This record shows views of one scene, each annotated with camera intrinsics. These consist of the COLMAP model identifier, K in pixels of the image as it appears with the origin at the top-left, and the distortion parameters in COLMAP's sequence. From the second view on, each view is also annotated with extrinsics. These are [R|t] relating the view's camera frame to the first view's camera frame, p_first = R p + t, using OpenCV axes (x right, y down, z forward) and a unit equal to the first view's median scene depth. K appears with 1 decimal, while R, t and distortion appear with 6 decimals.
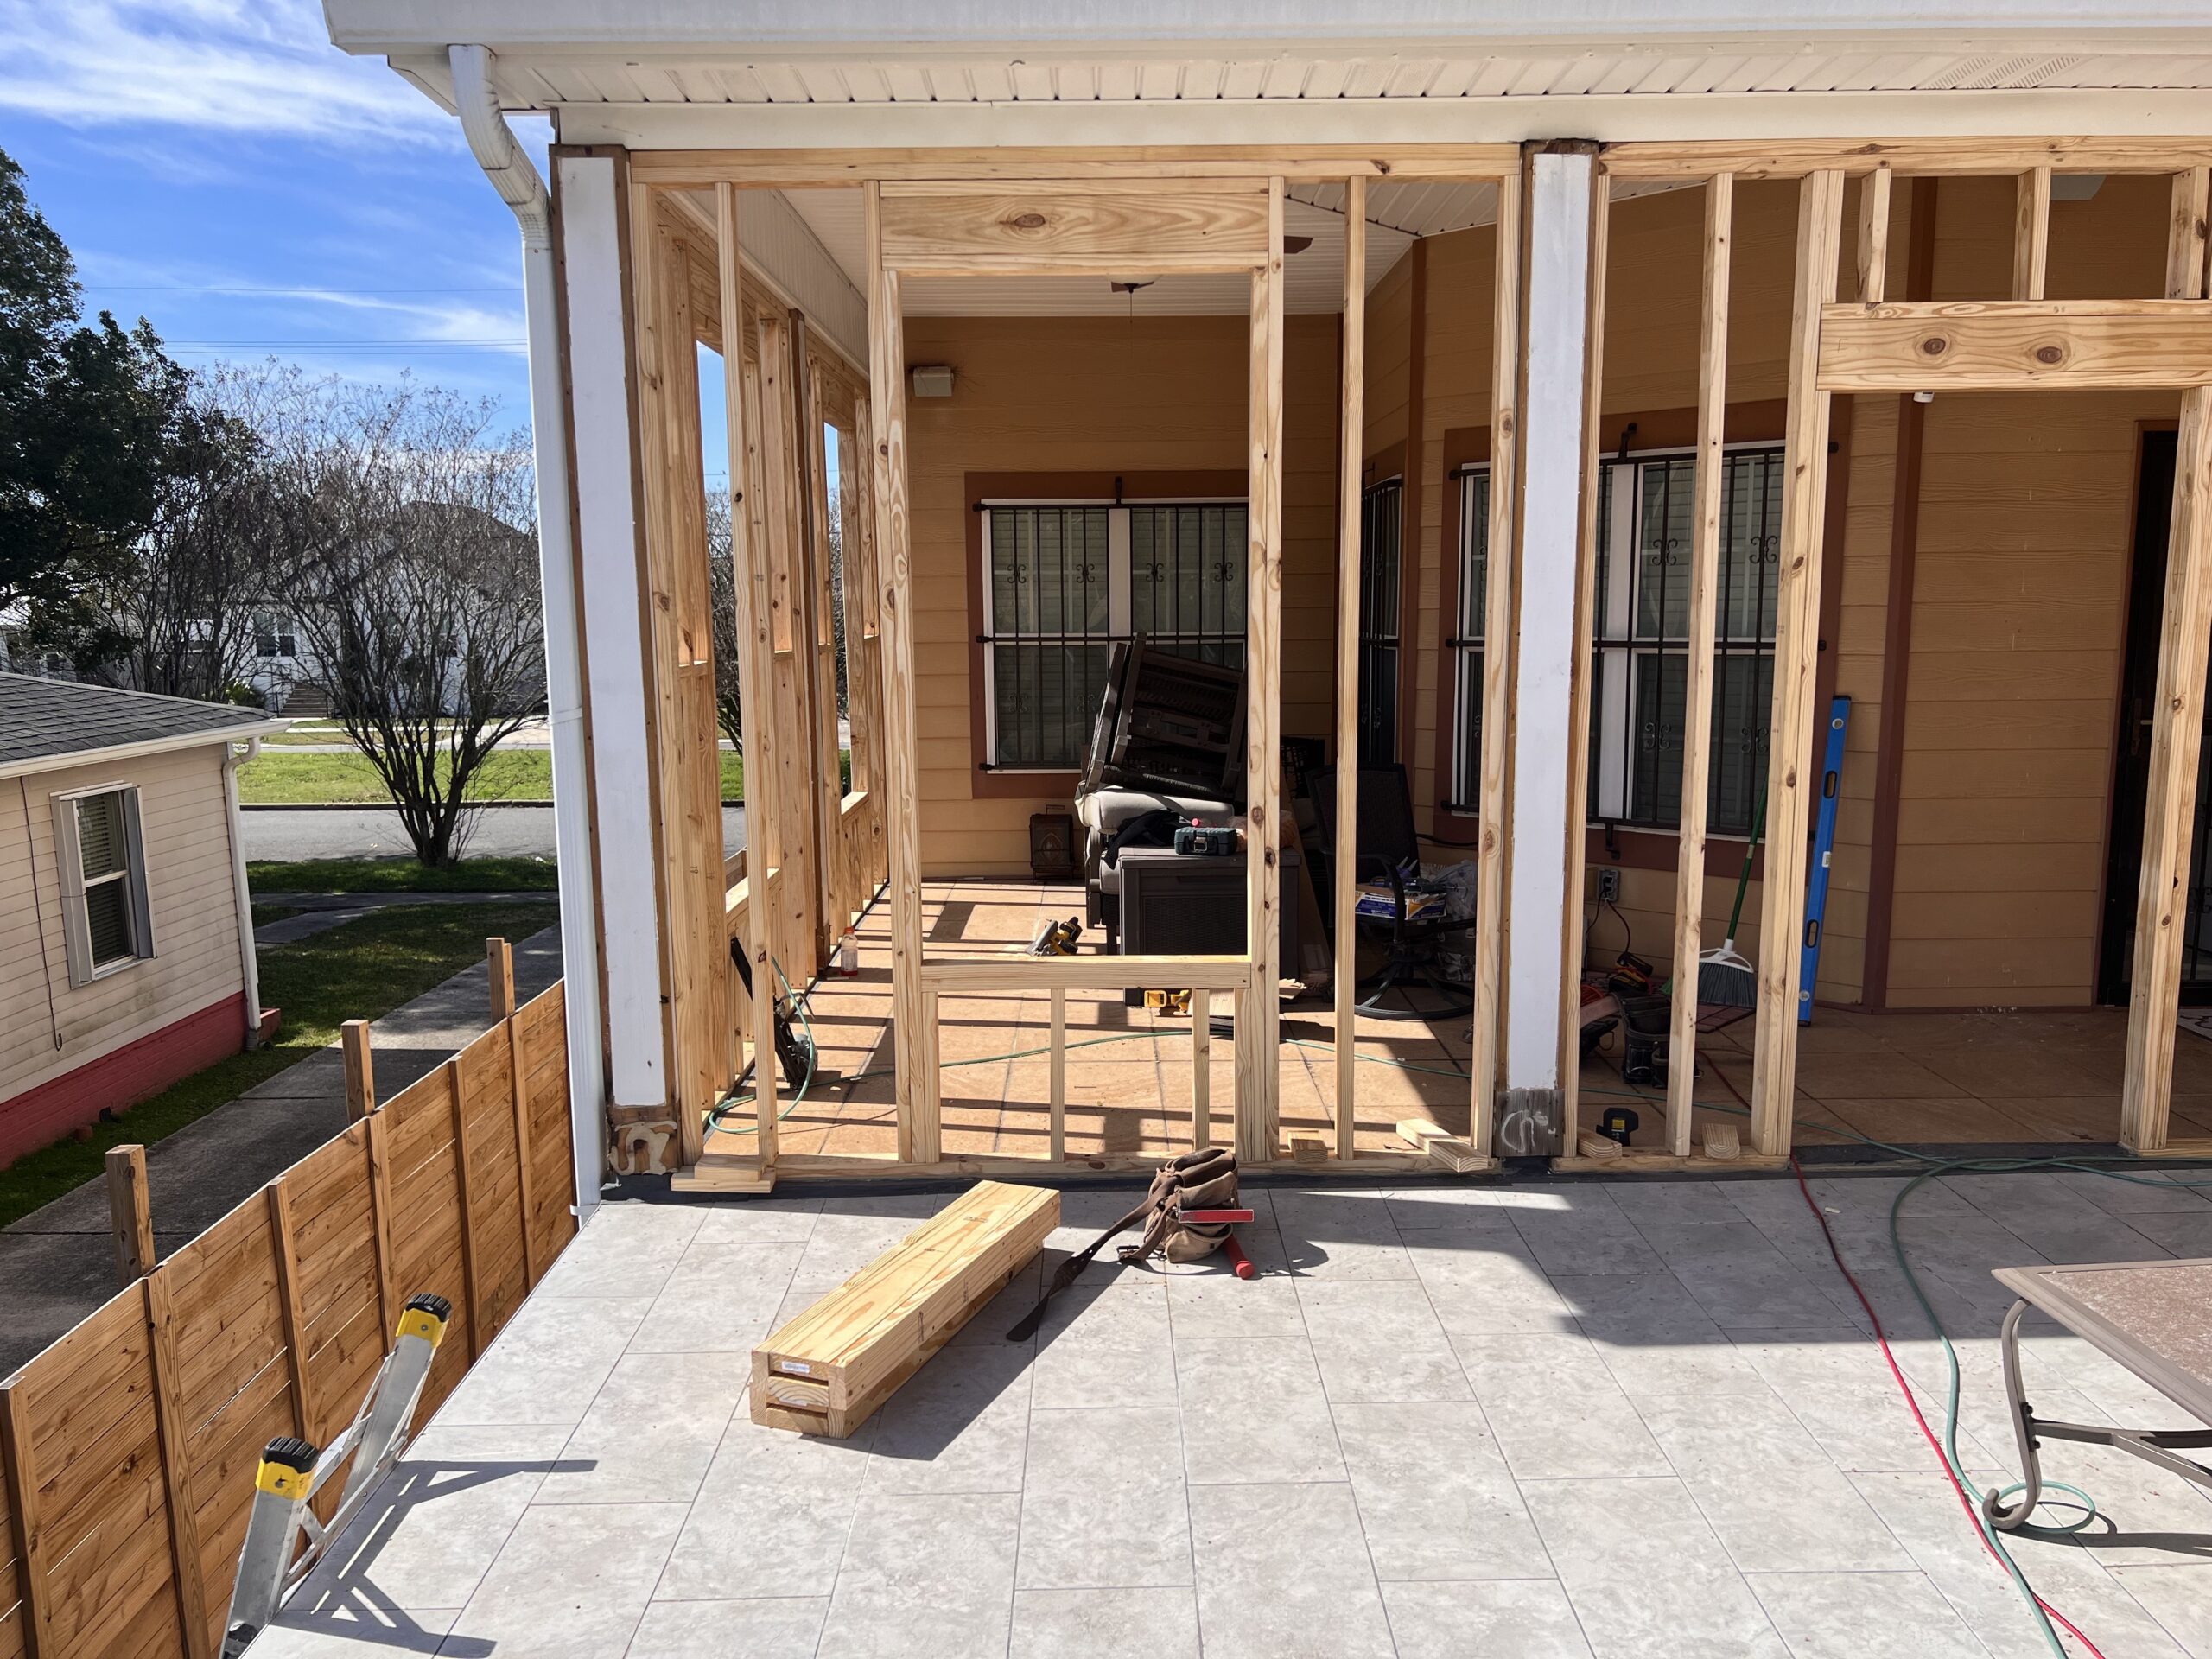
lens RADIAL K [[1647.0, 0, 1112.5], [0, 1647.0, 847.9], [0, 0, 1]] dist [0.049140, -0.058788]
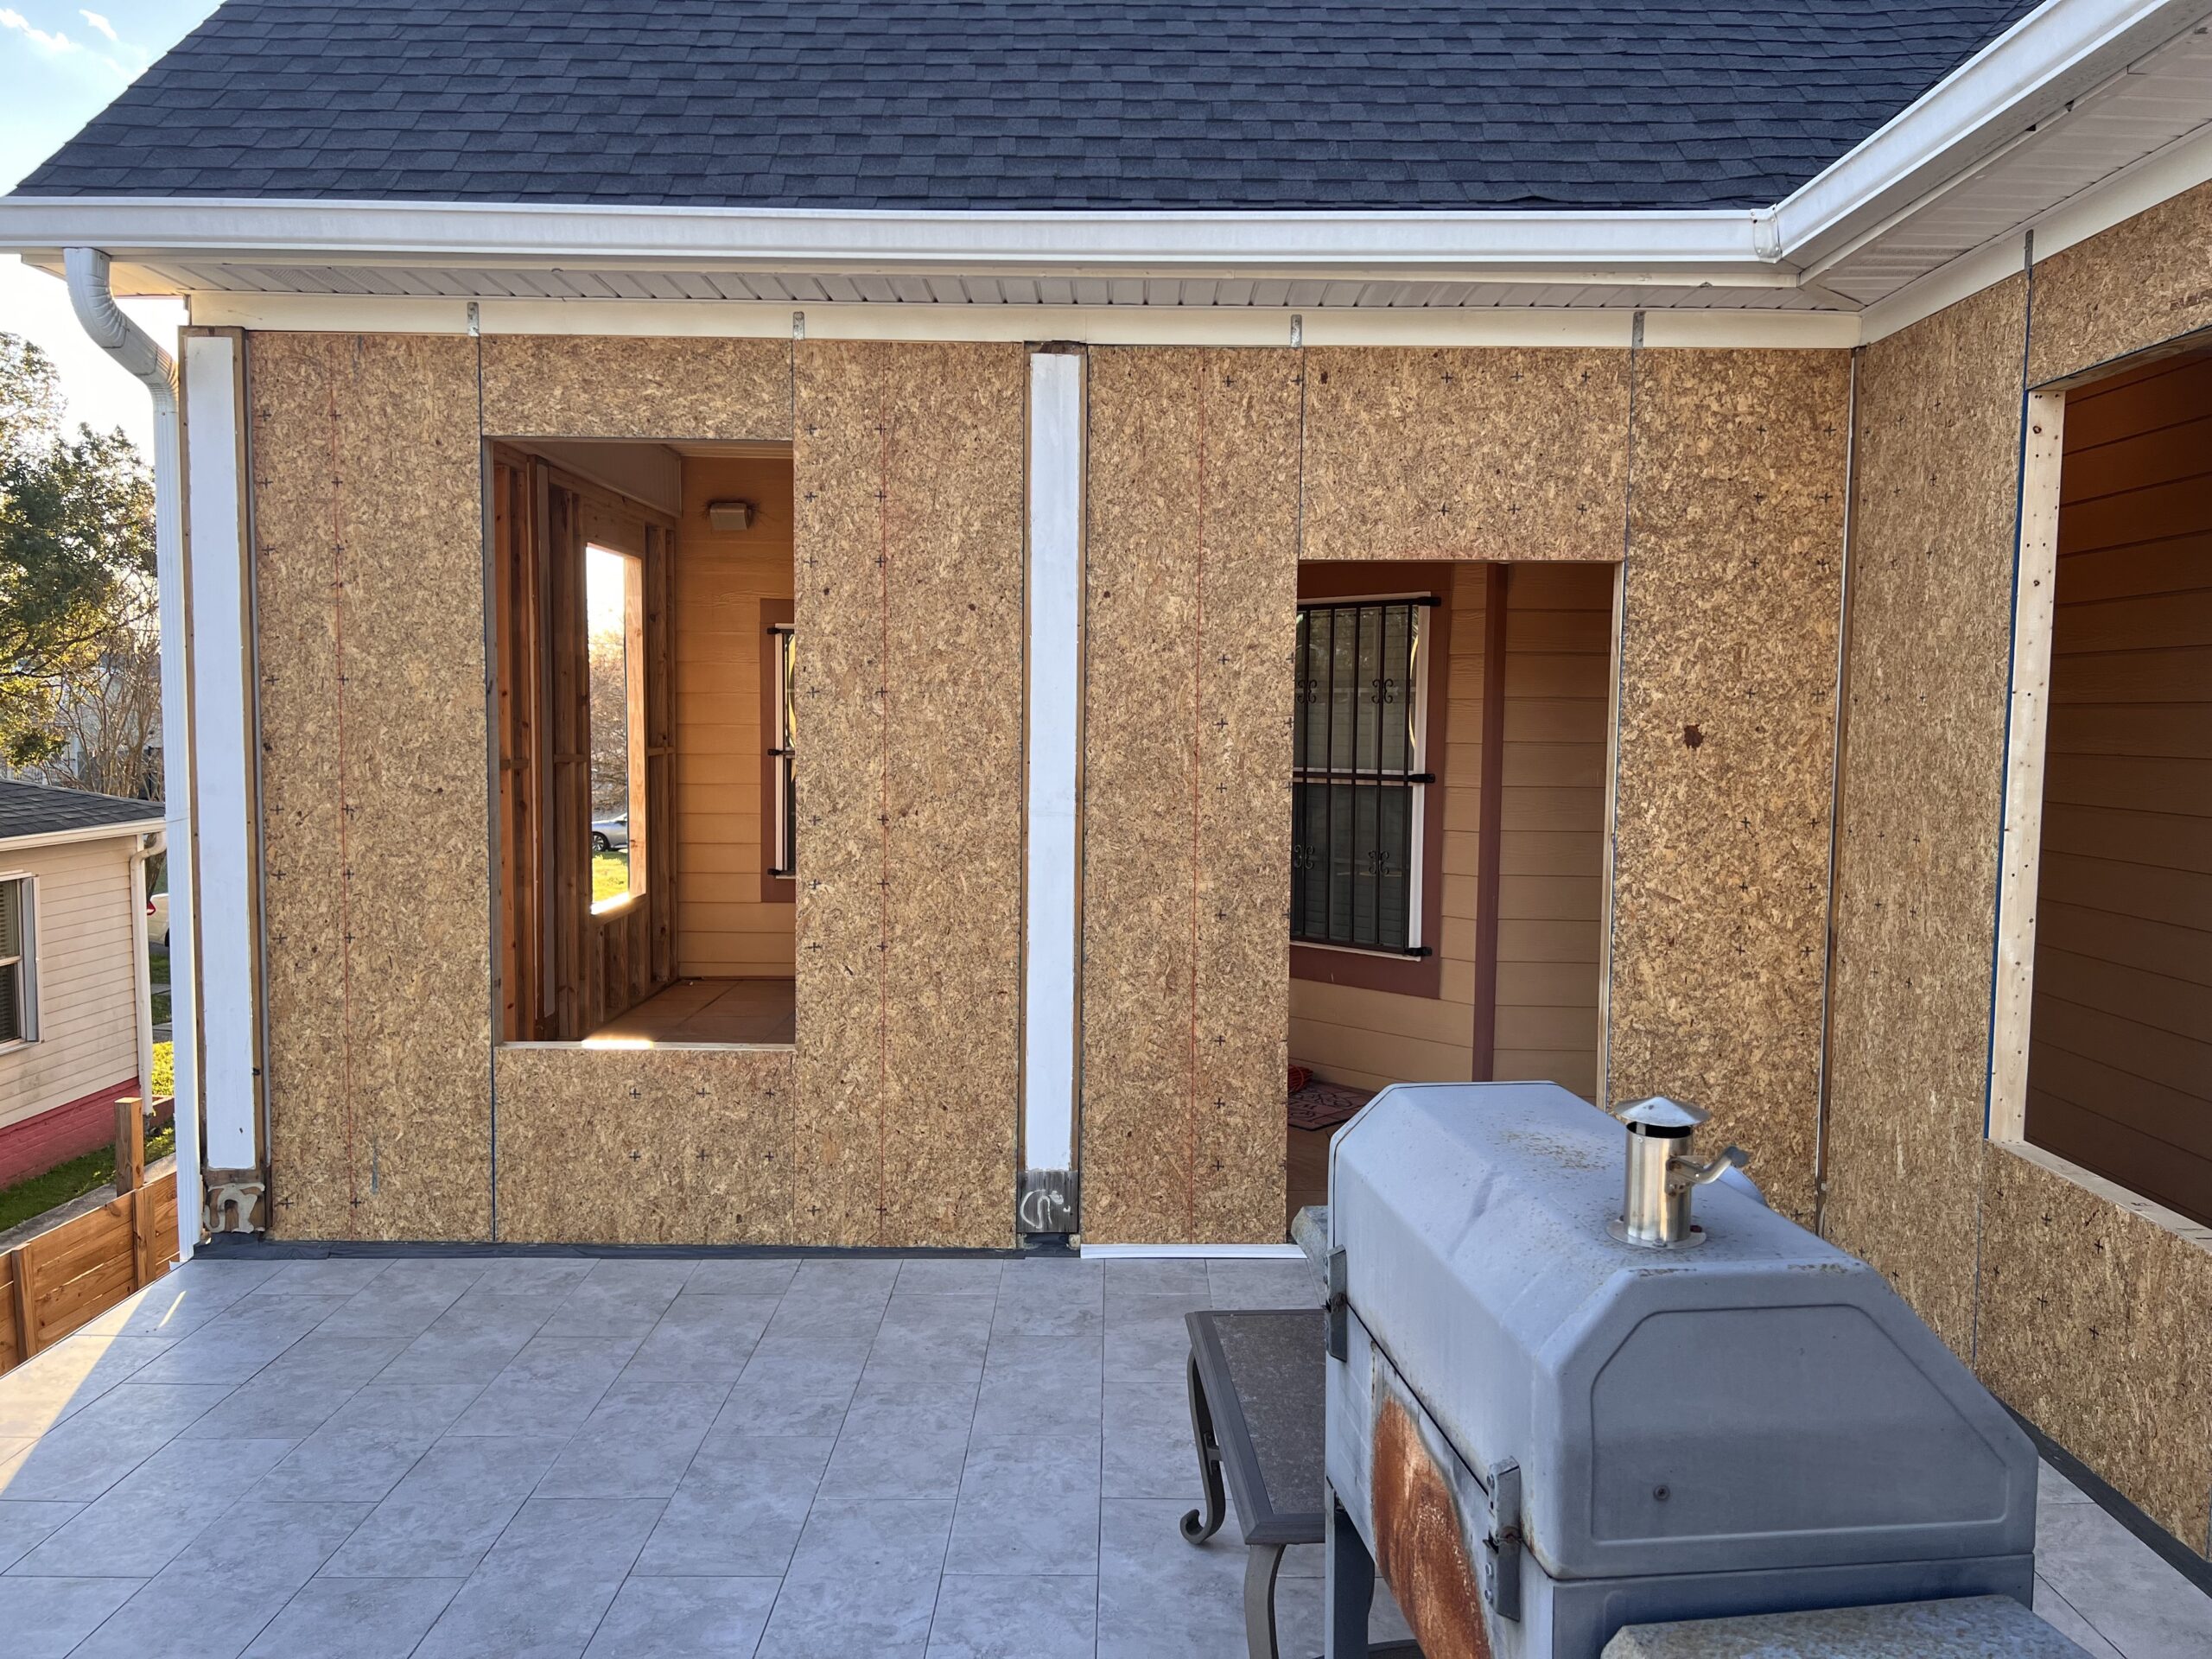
lens RADIAL K [[1647.0, 0, 1157.1], [0, 1647.0, 841.1], [0, 0, 1]] dist [0.049140, -0.058788]
pose [[0.999767, 0.021508, -0.001861, 0.323136], [-0.021587, 0.997110, -0.072836, 0.004881], [0.000289, 0.072859, 0.997342, -0.119291]]
